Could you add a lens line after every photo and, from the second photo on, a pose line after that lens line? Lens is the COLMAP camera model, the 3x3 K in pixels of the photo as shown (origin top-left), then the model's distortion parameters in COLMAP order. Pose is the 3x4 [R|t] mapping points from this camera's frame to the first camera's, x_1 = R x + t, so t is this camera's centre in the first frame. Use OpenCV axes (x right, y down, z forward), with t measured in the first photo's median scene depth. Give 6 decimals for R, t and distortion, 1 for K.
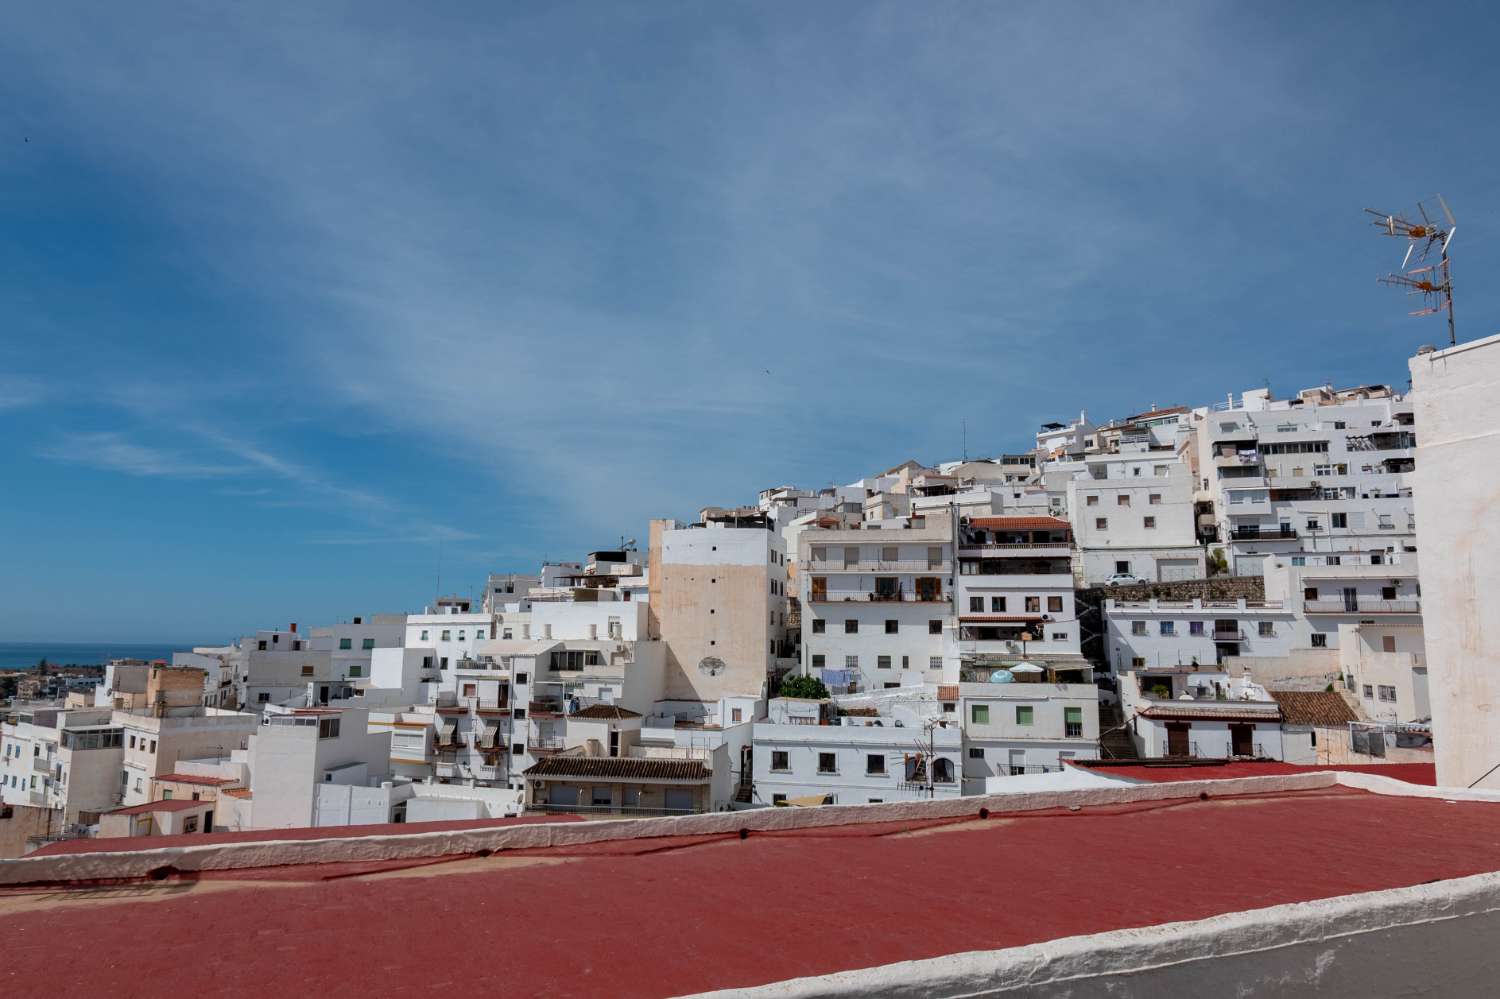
lens RADIAL K [[952.7, 0, 747.3], [0, 952.7, 503.9], [0, 0, 1]] dist [0.002463, -0.017080]
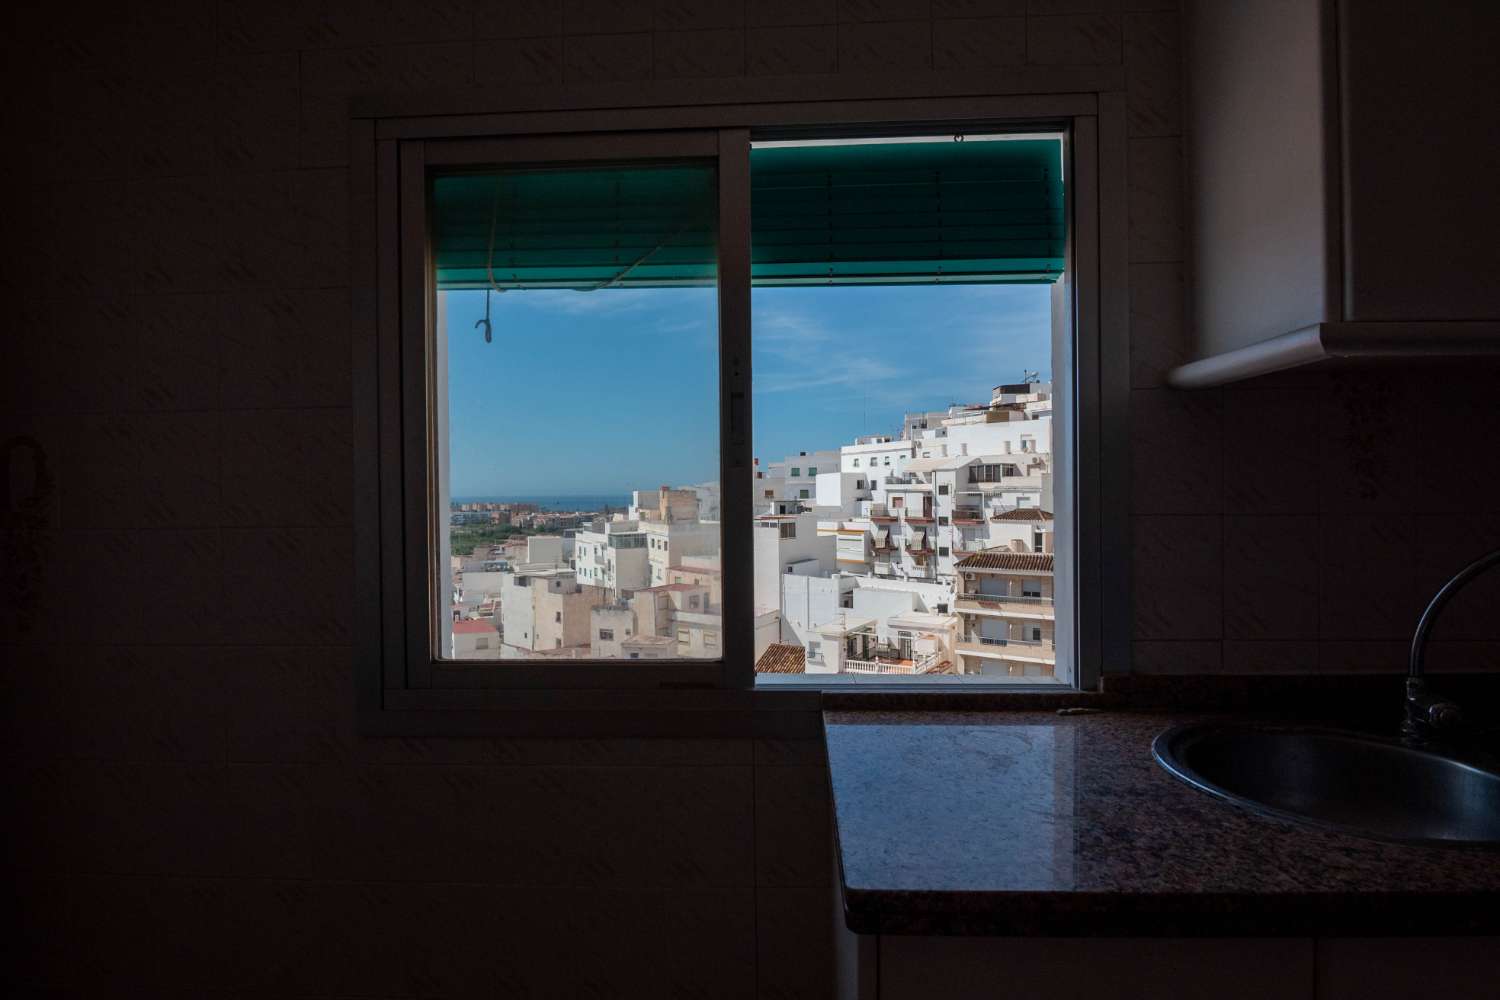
lens RADIAL K [[785.5, 0, 750.0], [0, 785.5, 500.0], [0, 0, 1]] dist [-0.001284, -0.000506]
pose [[0.898478, -0.014828, -0.438769, -0.037212], [0.084292, 0.986661, 0.139262, 0.047520], [0.430851, -0.162109, 0.887743, 0.085472]]
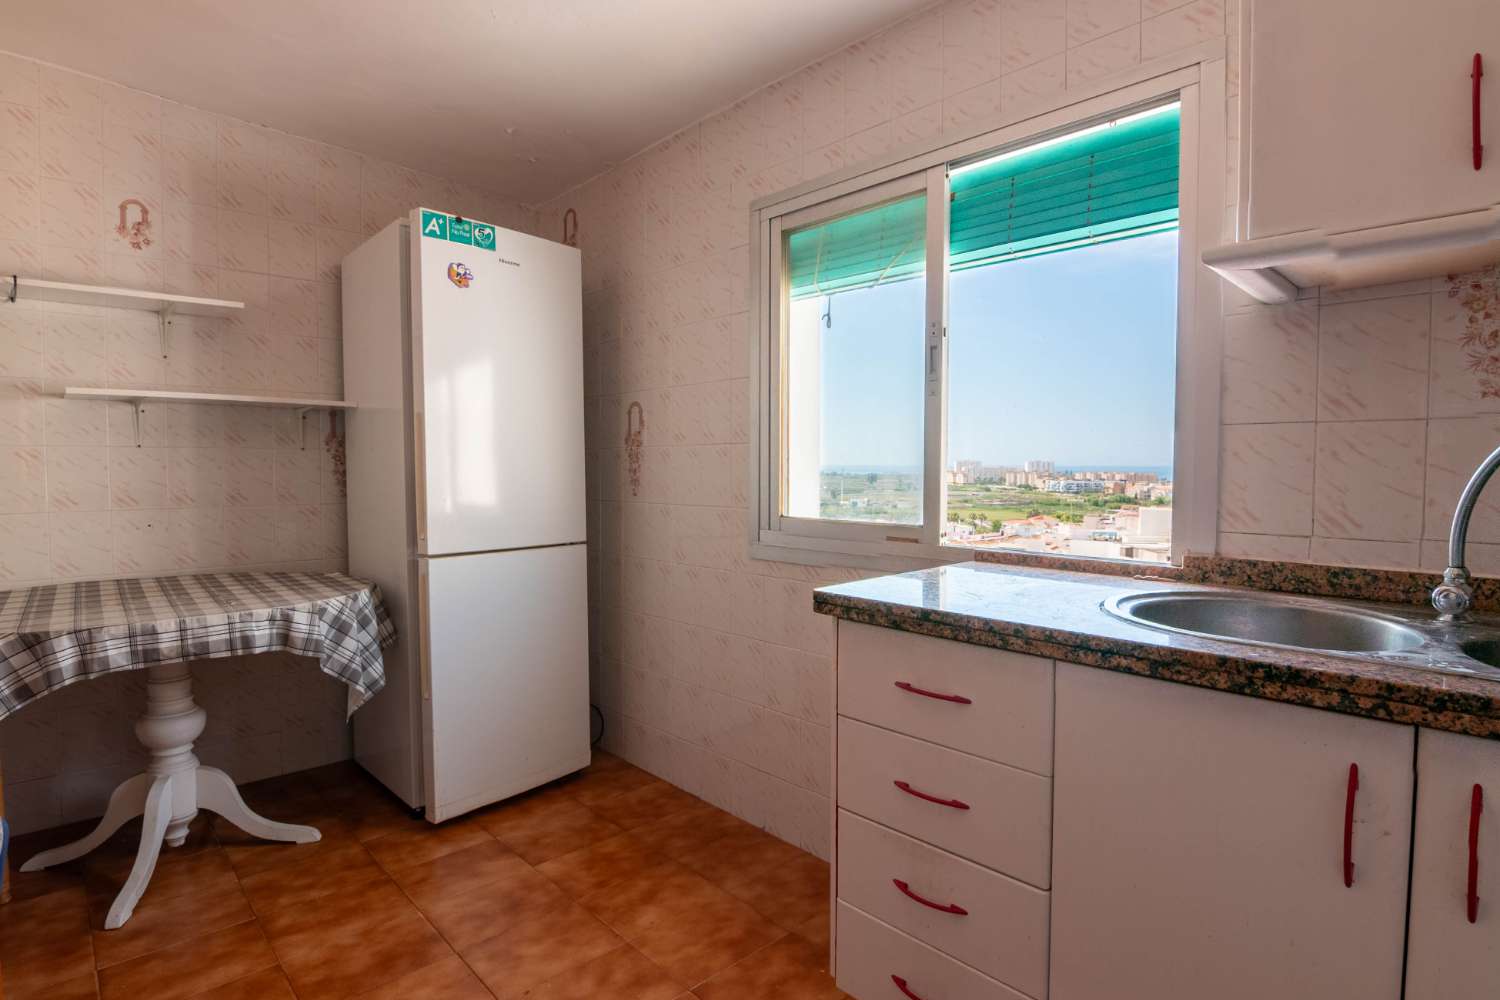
lens RADIAL K [[772.3, 0, 759.9], [0, 772.3, 499.6], [0, 0, 1]] dist [-0.001811, -0.000016]
pose [[0.367393, 0.034602, -0.929422, -0.024486], [0.140163, 0.985835, 0.092108, 0.049254], [0.919444, -0.164110, 0.357339, 0.085841]]
